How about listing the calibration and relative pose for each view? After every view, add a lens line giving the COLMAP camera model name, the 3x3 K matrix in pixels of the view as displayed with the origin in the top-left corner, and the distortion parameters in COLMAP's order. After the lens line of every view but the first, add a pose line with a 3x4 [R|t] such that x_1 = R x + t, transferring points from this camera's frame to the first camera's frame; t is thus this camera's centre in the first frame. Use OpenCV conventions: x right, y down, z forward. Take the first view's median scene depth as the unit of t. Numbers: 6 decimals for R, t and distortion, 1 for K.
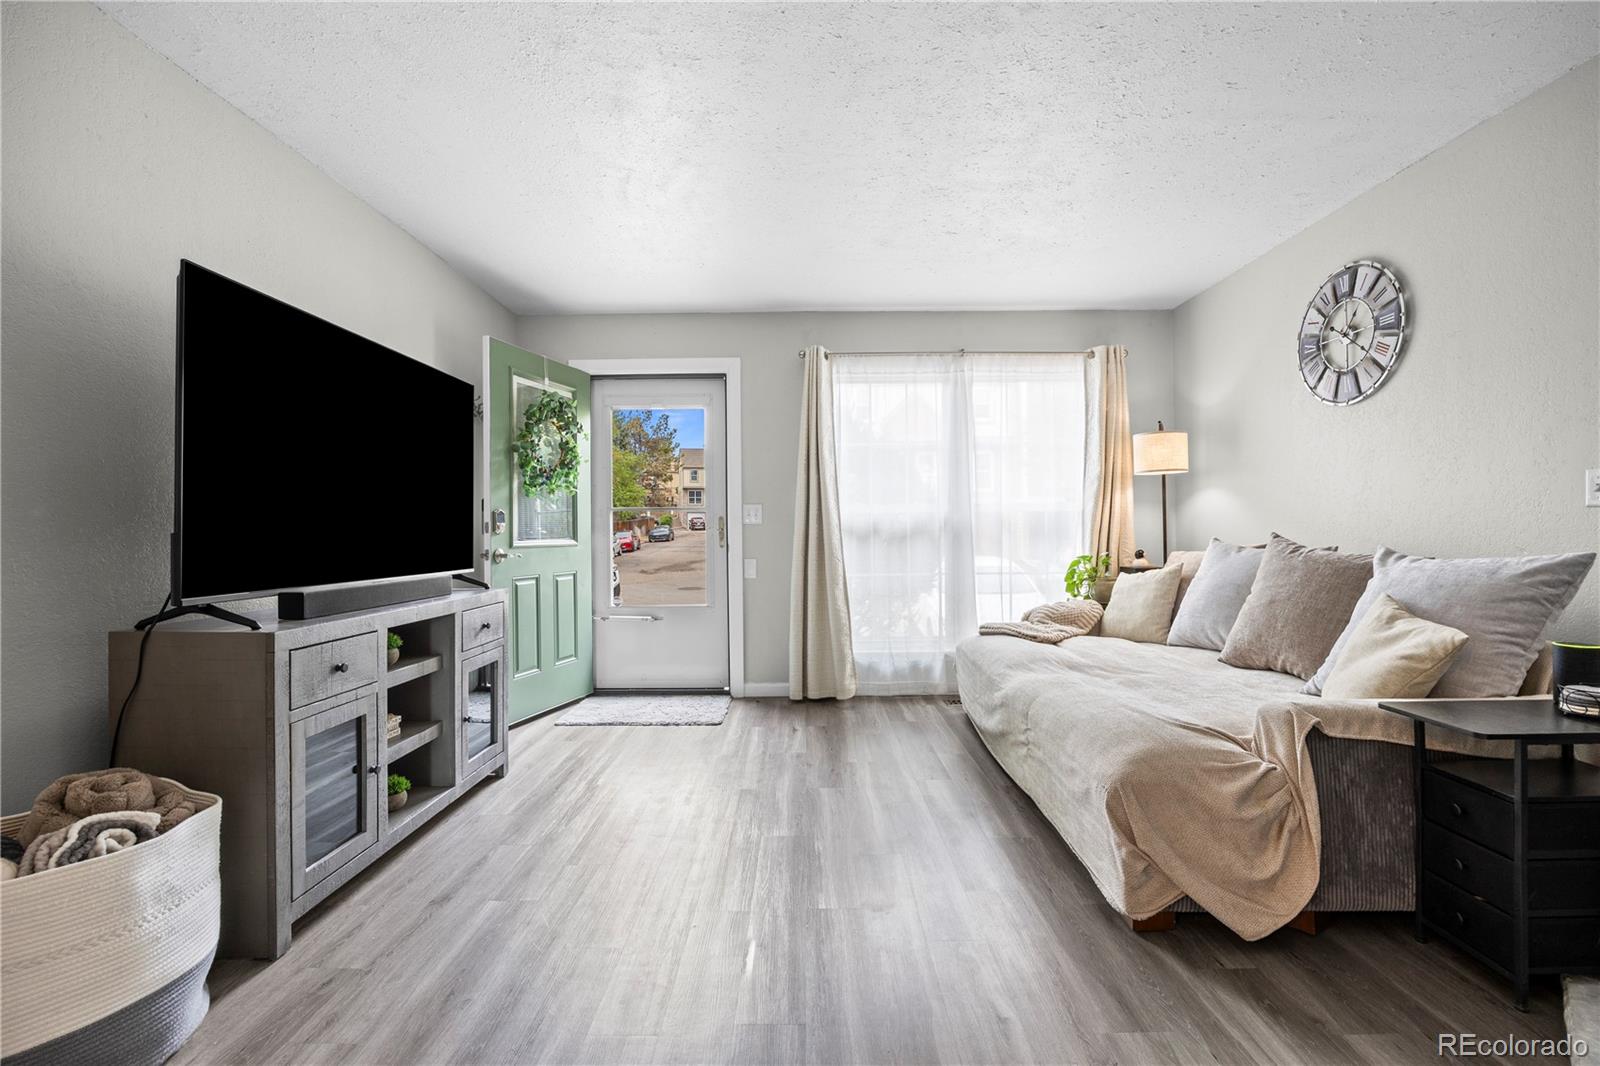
lens RADIAL K [[729.5, 0, 798.0], [0, 729.5, 530.0], [0, 0, 1]] dist [0.001339, 0.000147]
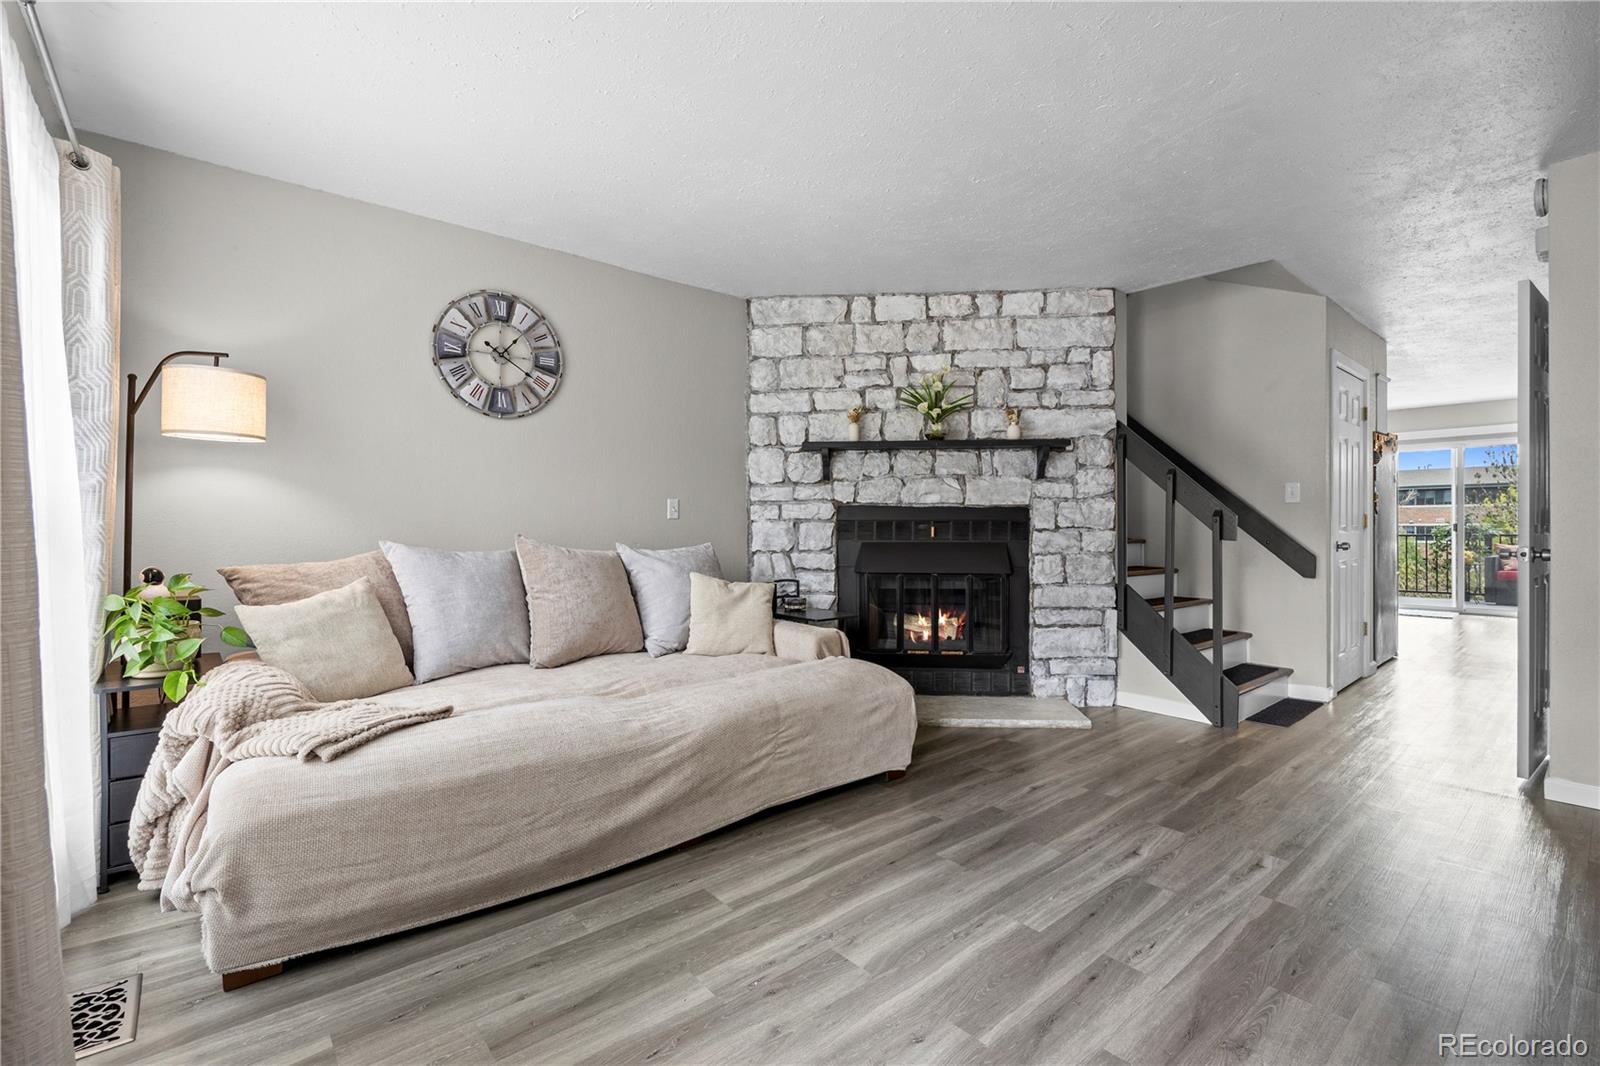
lens RADIAL K [[729.5, 0, 796.2], [0, 729.5, 529.9], [0, 0, 1]] dist [0.001339, 0.000147]
pose [[-0.665745, 0.002451, 0.746176, -0.373306], [0.003793, 0.999993, 0.000099, -0.000458], [-0.746170, 0.002896, -0.665749, 1.409831]]
